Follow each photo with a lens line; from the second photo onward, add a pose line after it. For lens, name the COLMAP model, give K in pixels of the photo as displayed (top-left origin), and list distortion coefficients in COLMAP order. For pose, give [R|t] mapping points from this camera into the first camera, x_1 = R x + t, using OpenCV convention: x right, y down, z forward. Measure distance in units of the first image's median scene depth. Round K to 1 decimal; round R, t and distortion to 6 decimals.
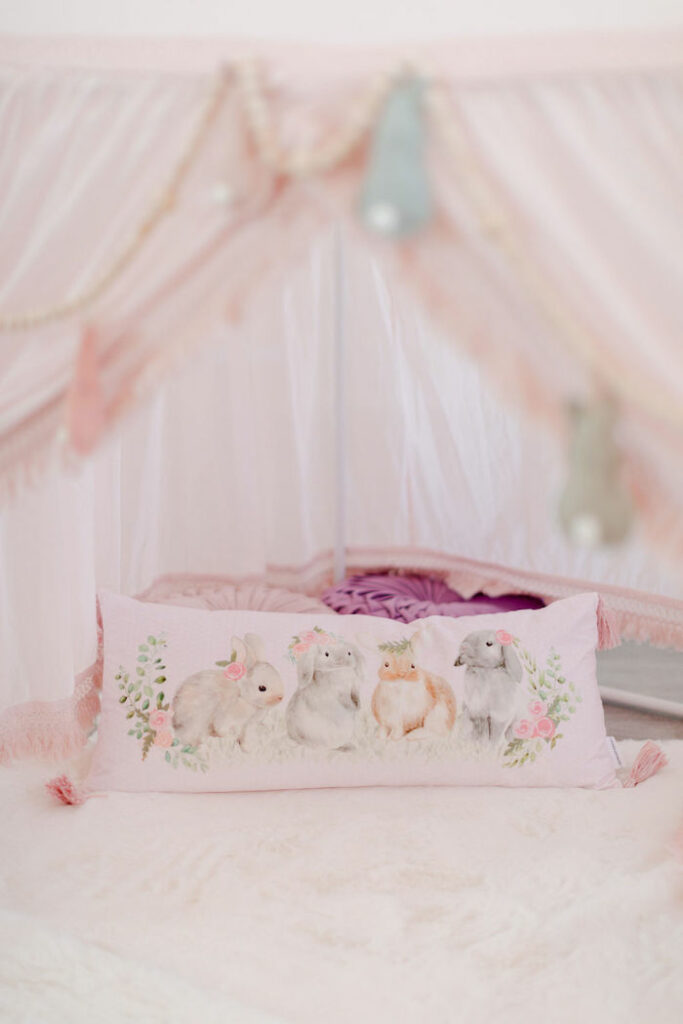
lens RADIAL K [[1533.2, 0, 341.5], [0, 1533.2, 512.0], [0, 0, 1]] dist [0.023321, 0.002310]
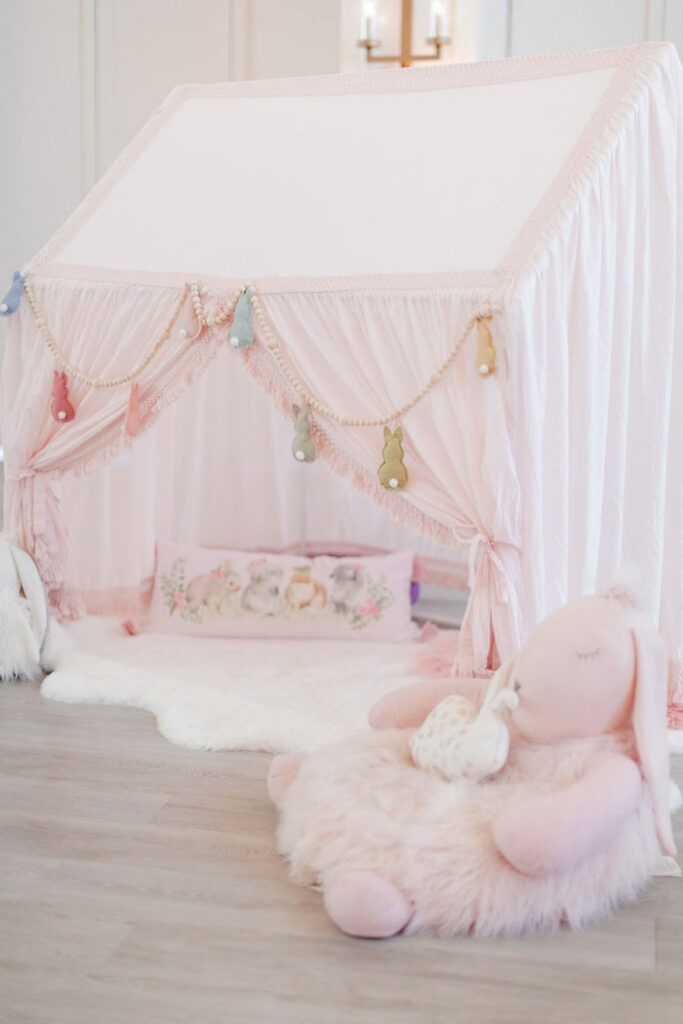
lens RADIAL K [[1533.2, 0, 341.5], [0, 1533.2, 512.0], [0, 0, 1]] dist [0.023321, 0.002310]
pose [[0.992701, 0.033312, -0.115912, 0.319703], [-0.046439, 0.992571, -0.112459, 0.241061], [0.111305, 0.117021, 0.986873, -0.964139]]
